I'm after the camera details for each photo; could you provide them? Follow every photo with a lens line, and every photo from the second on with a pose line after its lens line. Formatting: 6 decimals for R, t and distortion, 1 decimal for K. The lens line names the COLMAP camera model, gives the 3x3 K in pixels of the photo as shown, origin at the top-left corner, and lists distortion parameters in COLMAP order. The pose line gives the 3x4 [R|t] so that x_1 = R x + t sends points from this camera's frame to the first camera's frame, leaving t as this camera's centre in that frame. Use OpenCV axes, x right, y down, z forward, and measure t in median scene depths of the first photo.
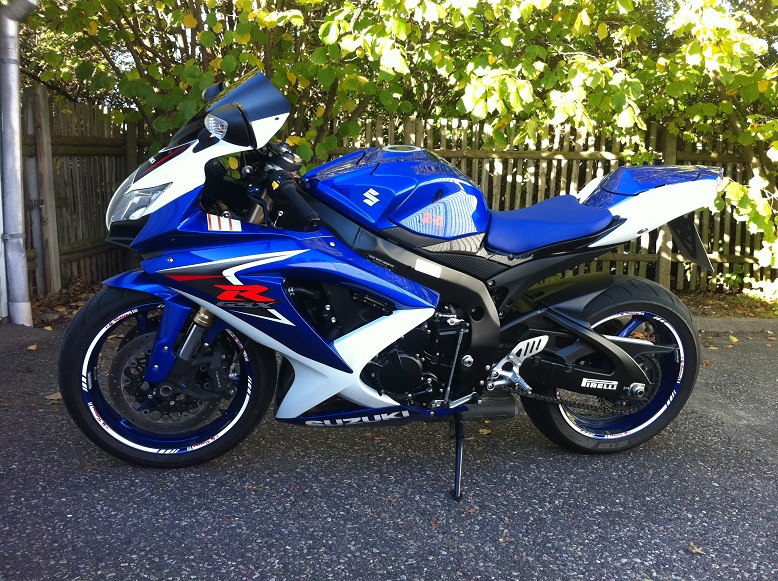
lens RADIAL K [[746.4, 0, 389.0], [0, 746.4, 290.5], [0, 0, 1]] dist [0.050339, -0.239924]
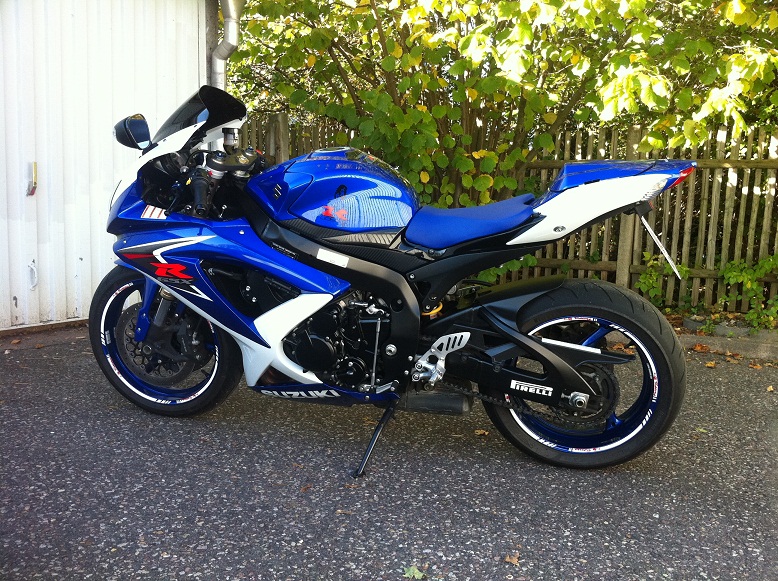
lens RADIAL K [[738.3, 0, 388.8], [0, 738.3, 306.6], [0, 0, 1]] dist [-0.001714, -0.001661]
pose [[0.897256, 0.060640, -0.437326, 0.546742], [-0.062743, 0.997983, 0.009652, 0.023585], [0.437029, 0.018779, 0.899251, 0.066258]]
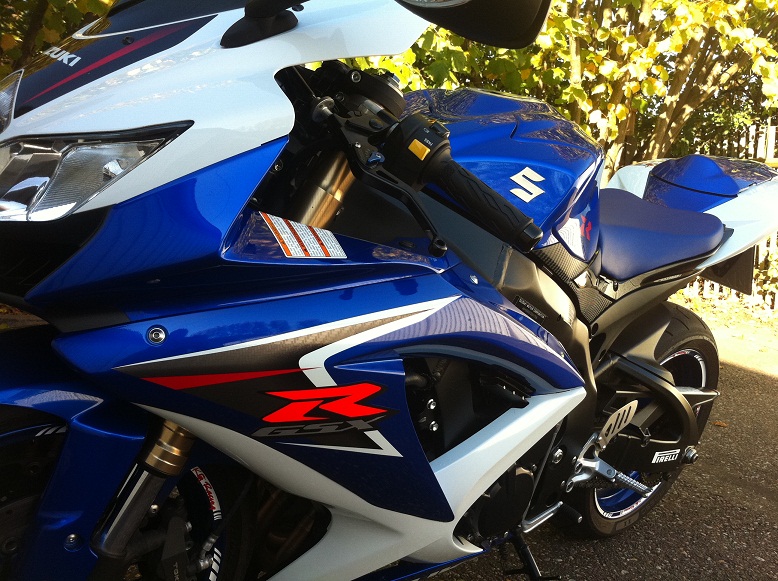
lens RADIAL K [[746.4, 0, 389.0], [0, 746.4, 290.5], [0, 0, 1]] dist [0.050339, -0.239924]
pose [[0.879240, -0.019125, 0.475995, -0.304432], [0.003438, 0.999423, 0.033806, -0.061675], [-0.476367, -0.028087, 0.878798, 0.520327]]
